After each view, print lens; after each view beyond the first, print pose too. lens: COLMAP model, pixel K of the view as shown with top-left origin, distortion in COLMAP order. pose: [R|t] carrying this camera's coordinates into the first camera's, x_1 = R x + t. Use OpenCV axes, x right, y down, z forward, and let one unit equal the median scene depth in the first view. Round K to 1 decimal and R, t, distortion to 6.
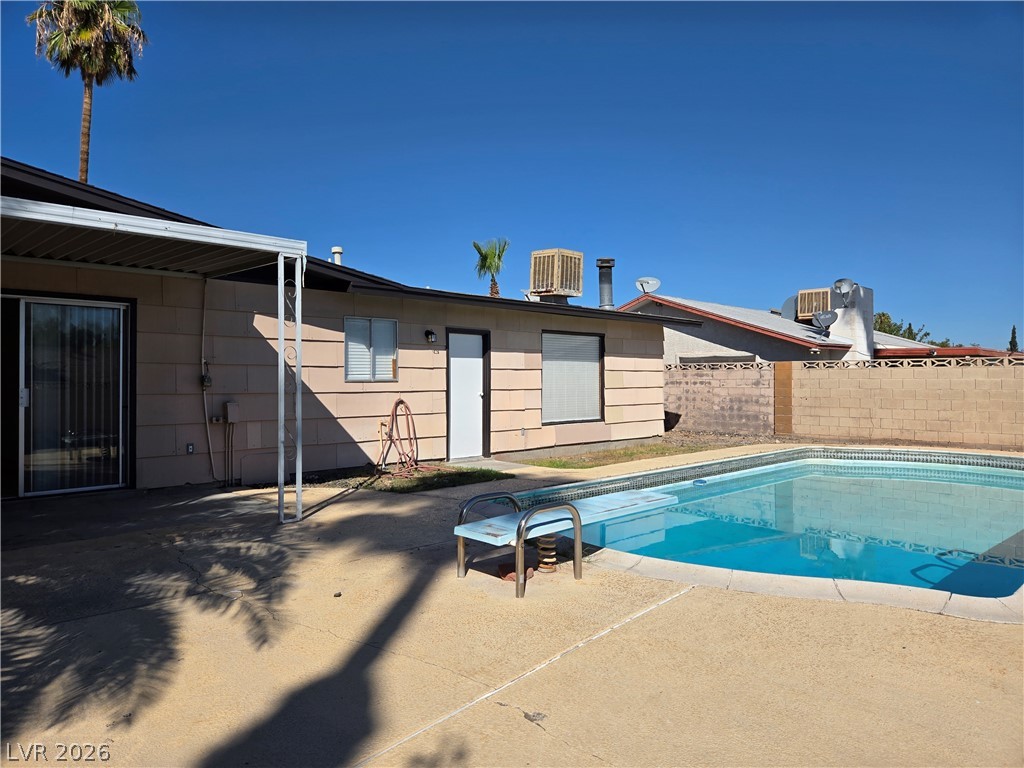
lens RADIAL K [[681.6, 0, 515.6], [0, 681.6, 375.0], [0, 0, 1]] dist [0.074356, -0.062562]
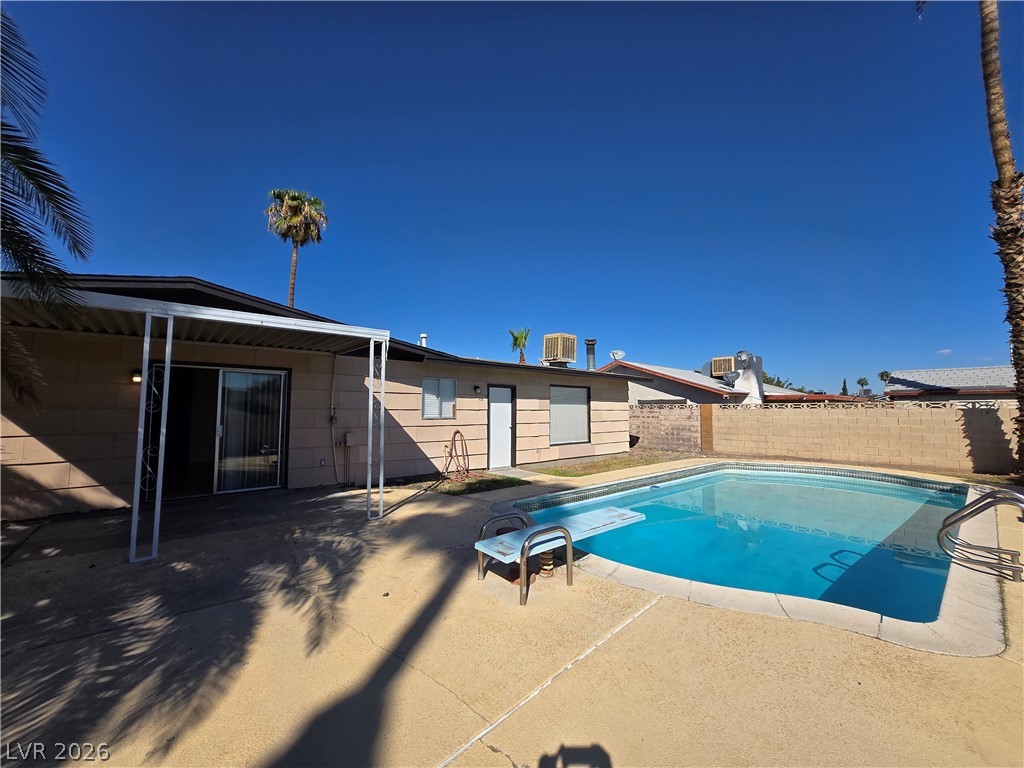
lens RADIAL K [[399.4, 0, 505.1], [0, 399.4, 386.1], [0, 0, 1]] dist [0.001788, 0.000058]
pose [[0.996678, -0.000258, -0.081439, 0.014056], [-0.004013, 0.998625, -0.052266, -0.017782], [0.081340, 0.052419, 0.995307, 0.098432]]
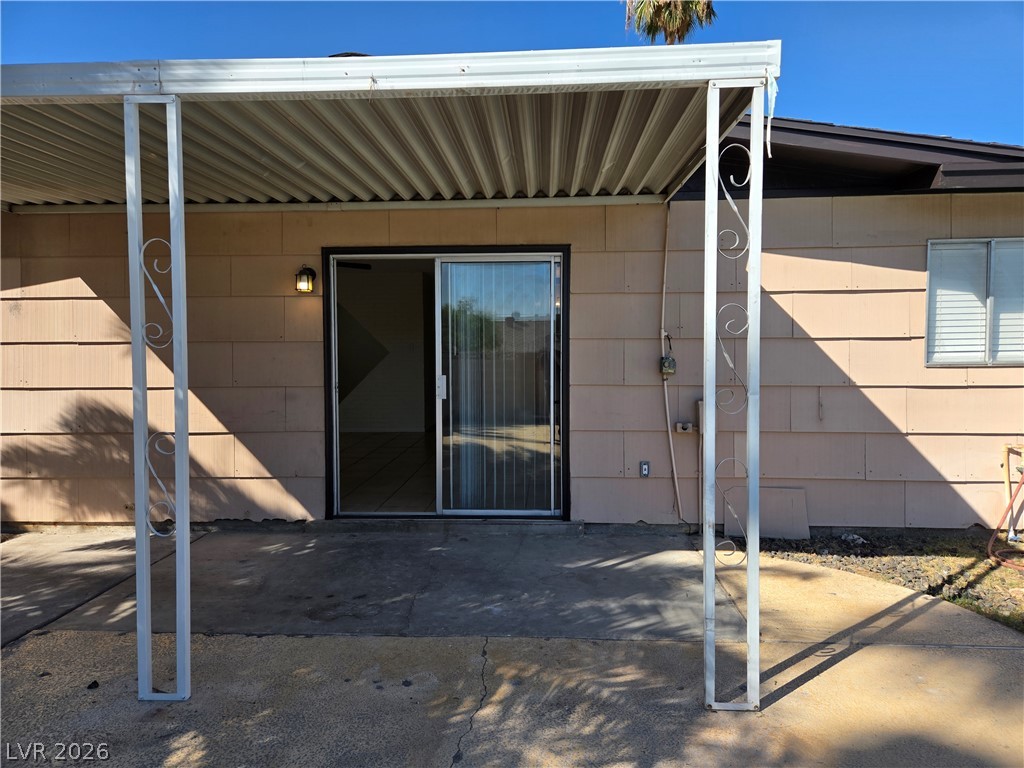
lens RADIAL K [[681.6, 0, 513.0], [0, 681.6, 379.8], [0, 0, 1]] dist [0.074356, -0.062562]
pose [[0.673103, 0.036040, -0.738670, -0.066151], [0.010223, 0.998263, 0.058021, -0.013286], [0.739478, -0.046606, 0.671565, 0.392823]]
